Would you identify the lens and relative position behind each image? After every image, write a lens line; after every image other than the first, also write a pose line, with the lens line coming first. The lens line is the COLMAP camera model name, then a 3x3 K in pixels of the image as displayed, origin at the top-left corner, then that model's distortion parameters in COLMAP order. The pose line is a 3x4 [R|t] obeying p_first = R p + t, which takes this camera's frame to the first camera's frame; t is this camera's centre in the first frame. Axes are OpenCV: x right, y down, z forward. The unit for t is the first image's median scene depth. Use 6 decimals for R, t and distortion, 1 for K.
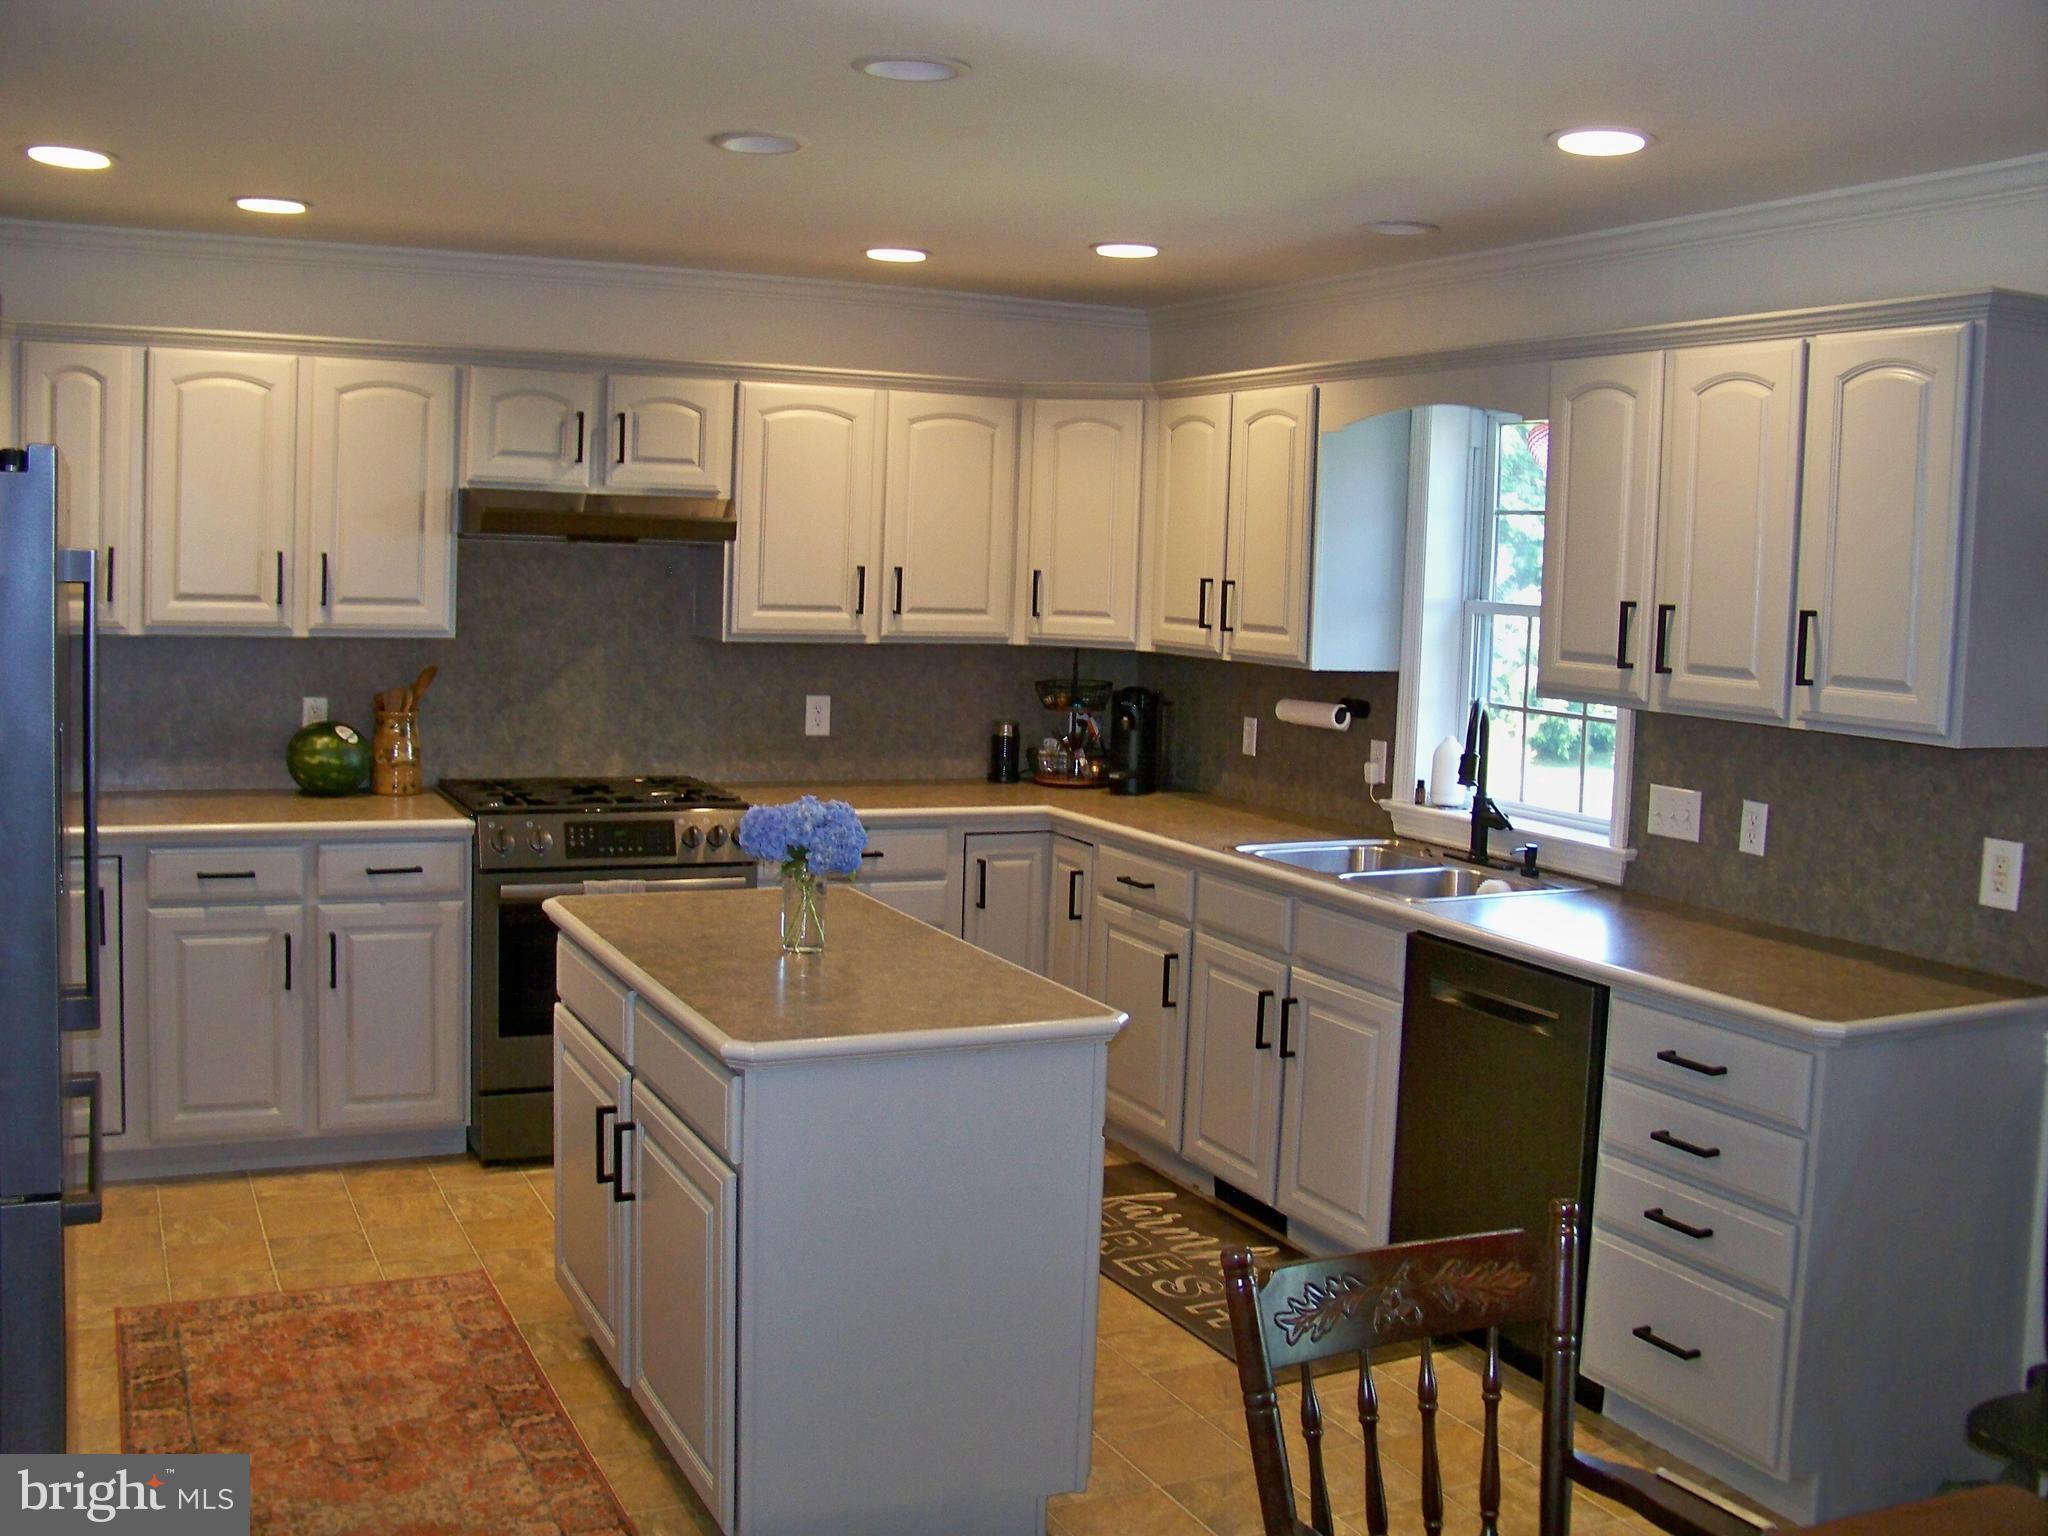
lens RADIAL K [[2031.7, 0, 1022.5], [0, 2031.7, 760.5], [0, 0, 1]] dist [-0.213589, 0.221931]
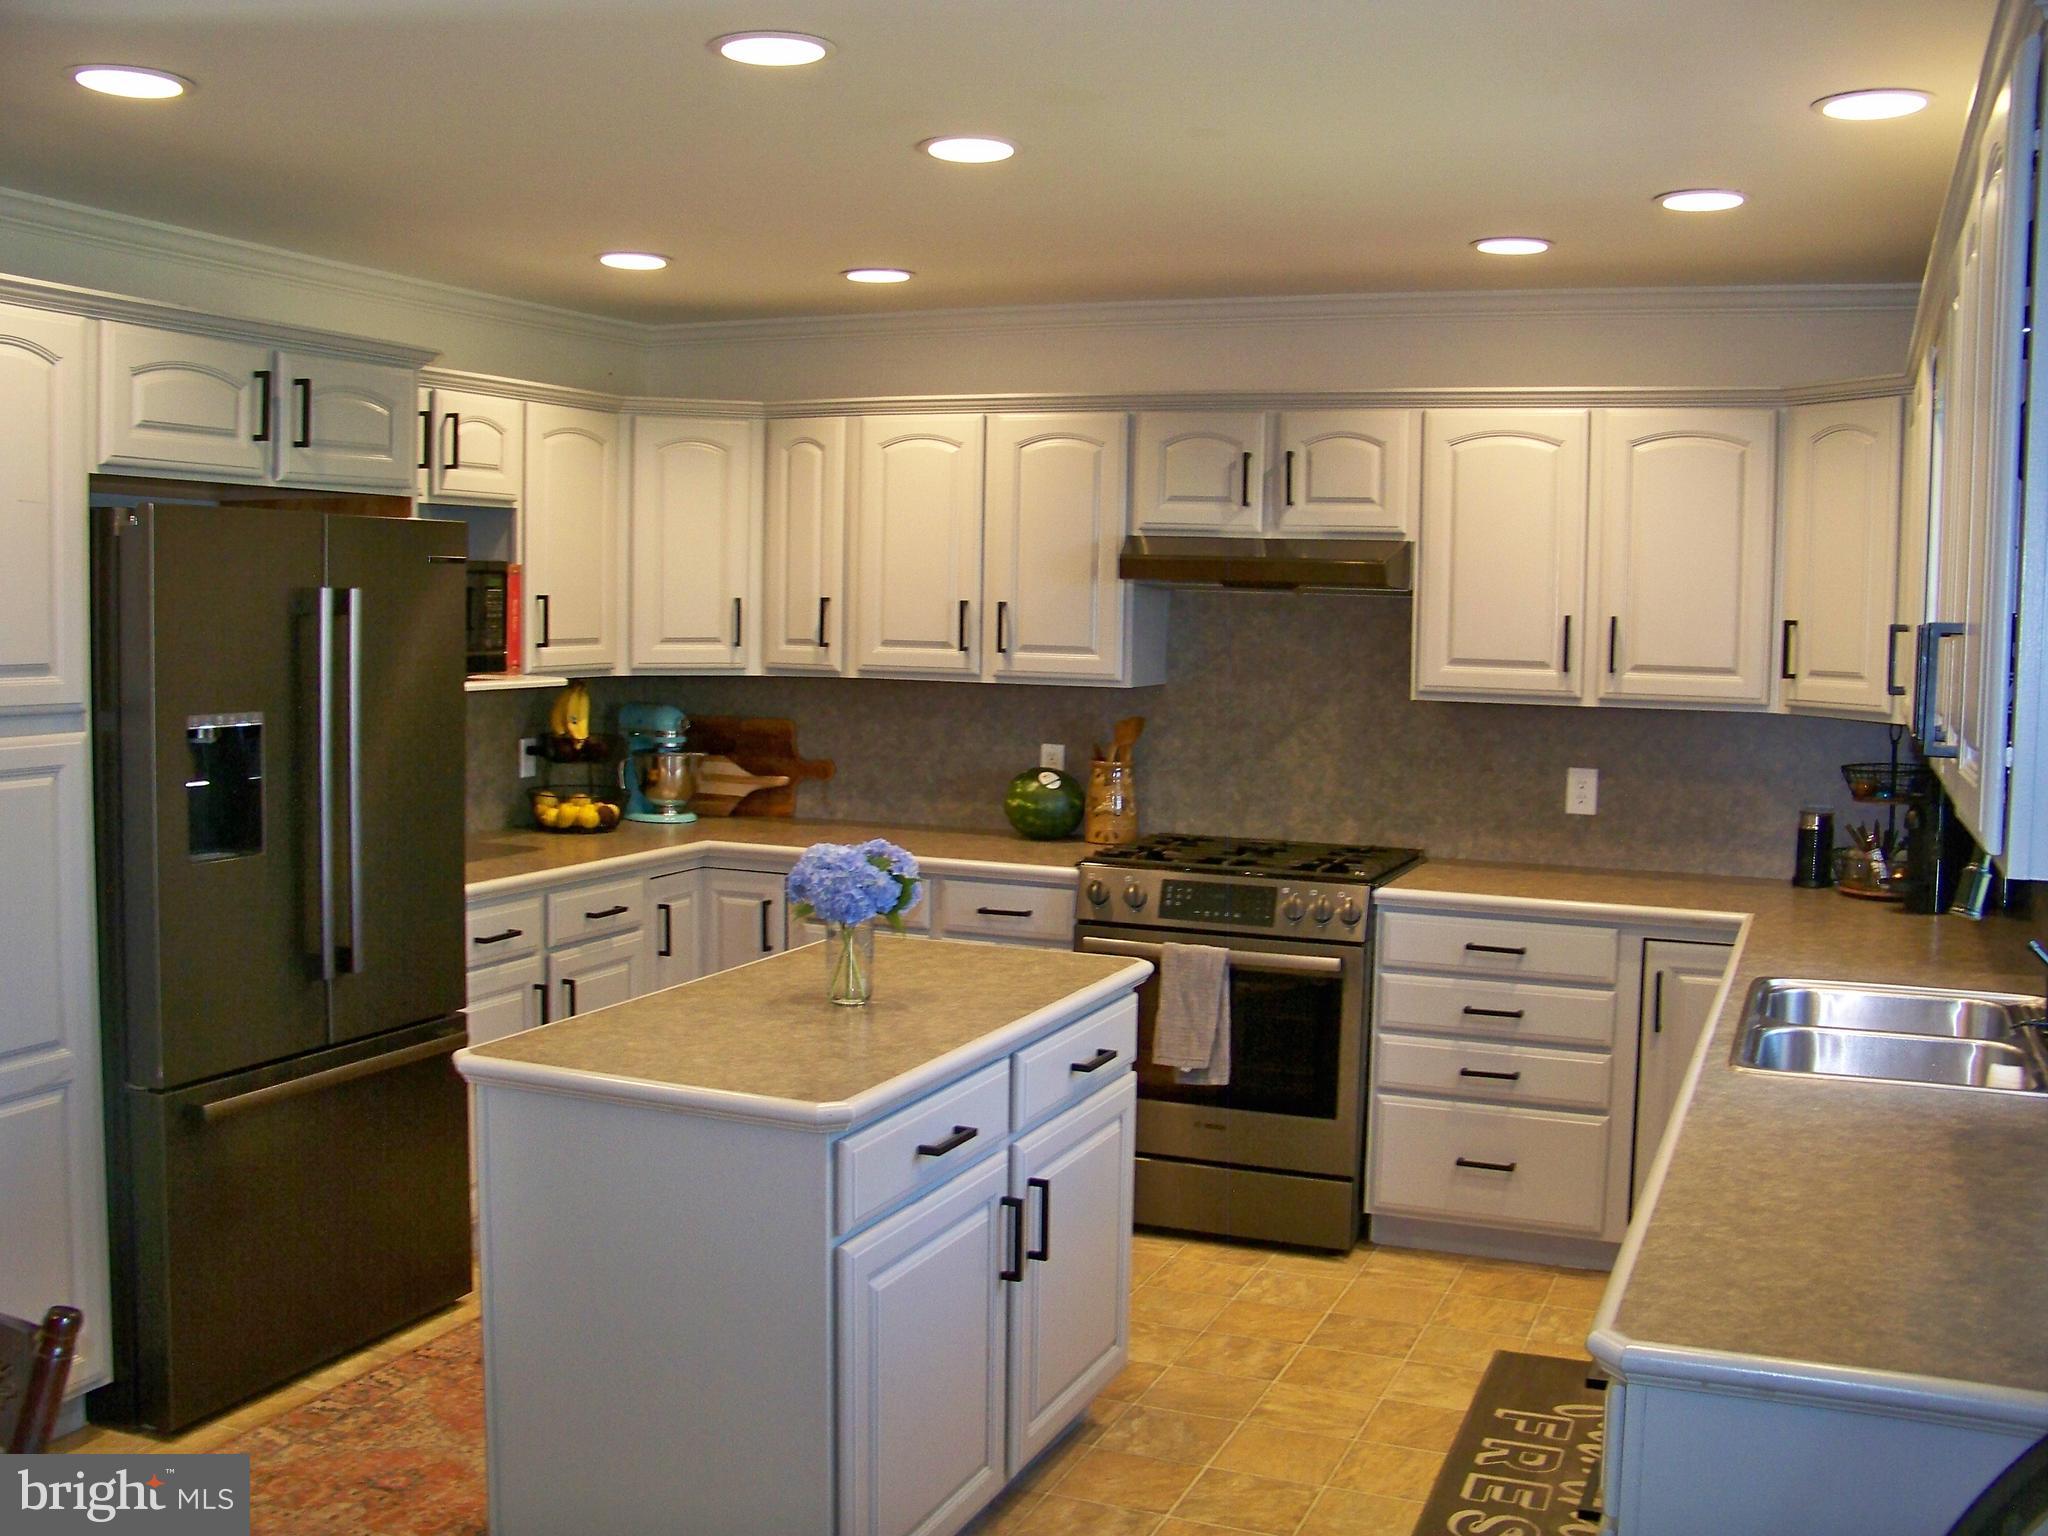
lens RADIAL K [[2186.0, 0, 1024.0], [0, 2186.0, 768.0], [0, 0, 1]] dist [-0.117789, -0.002005]
pose [[0.674794, 0.038464, -0.737003, 0.447991], [-0.069384, 0.997524, -0.011467, -0.005376], [0.734737, 0.058874, 0.675792, 0.217954]]
